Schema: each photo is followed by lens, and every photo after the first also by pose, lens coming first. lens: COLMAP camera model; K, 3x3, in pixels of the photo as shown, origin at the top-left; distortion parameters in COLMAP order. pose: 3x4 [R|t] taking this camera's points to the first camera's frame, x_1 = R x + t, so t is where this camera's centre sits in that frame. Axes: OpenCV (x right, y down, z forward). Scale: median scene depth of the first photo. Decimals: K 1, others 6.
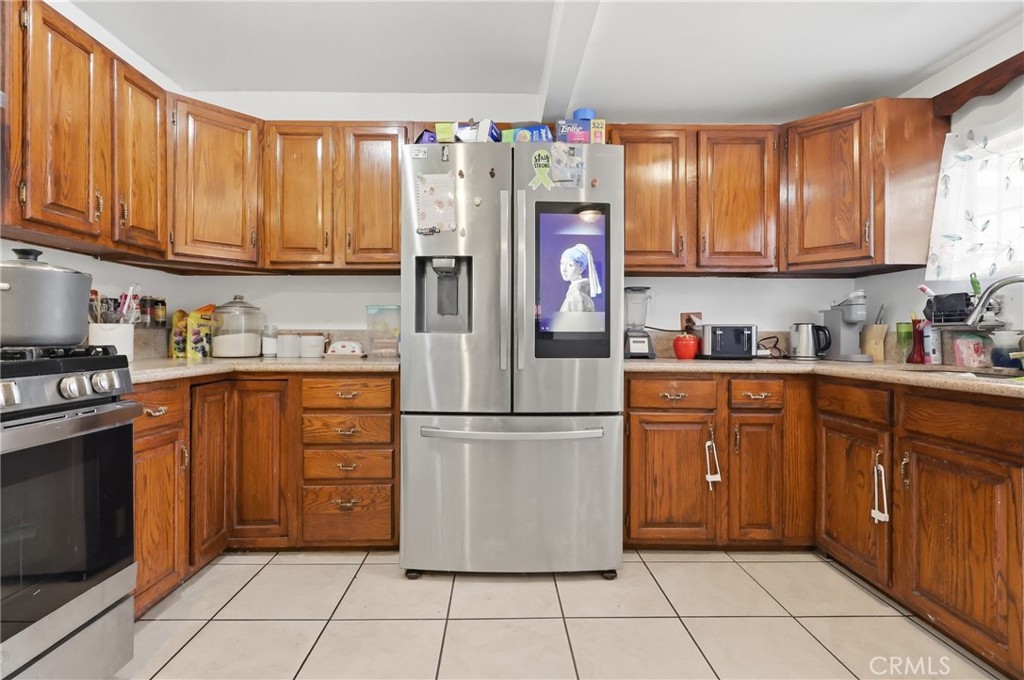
lens RADIAL K [[478.9, 0, 510.6], [0, 478.9, 333.7], [0, 0, 1]] dist [0.001363, -0.000076]
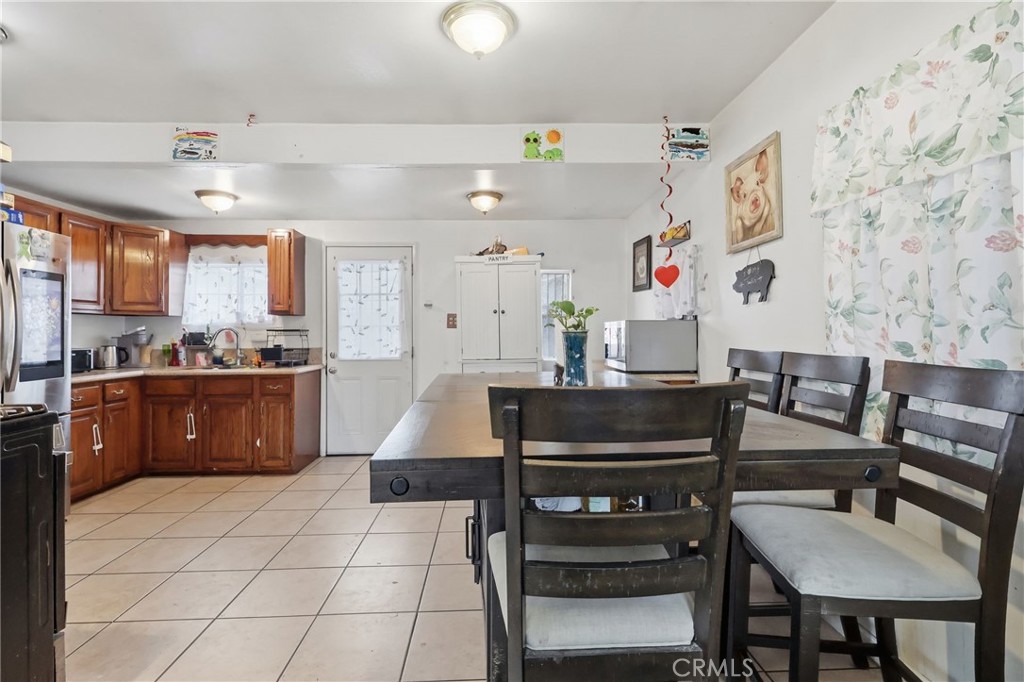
lens RADIAL K [[478.9, 0, 511.8], [0, 478.9, 334.8], [0, 0, 1]] dist [0.001363, -0.000076]
pose [[-0.026534, -0.004777, 0.999636, -1.196601], [0.001318, 0.999988, 0.004814, -0.076666], [-0.999647, 0.001445, -0.026528, -0.330499]]
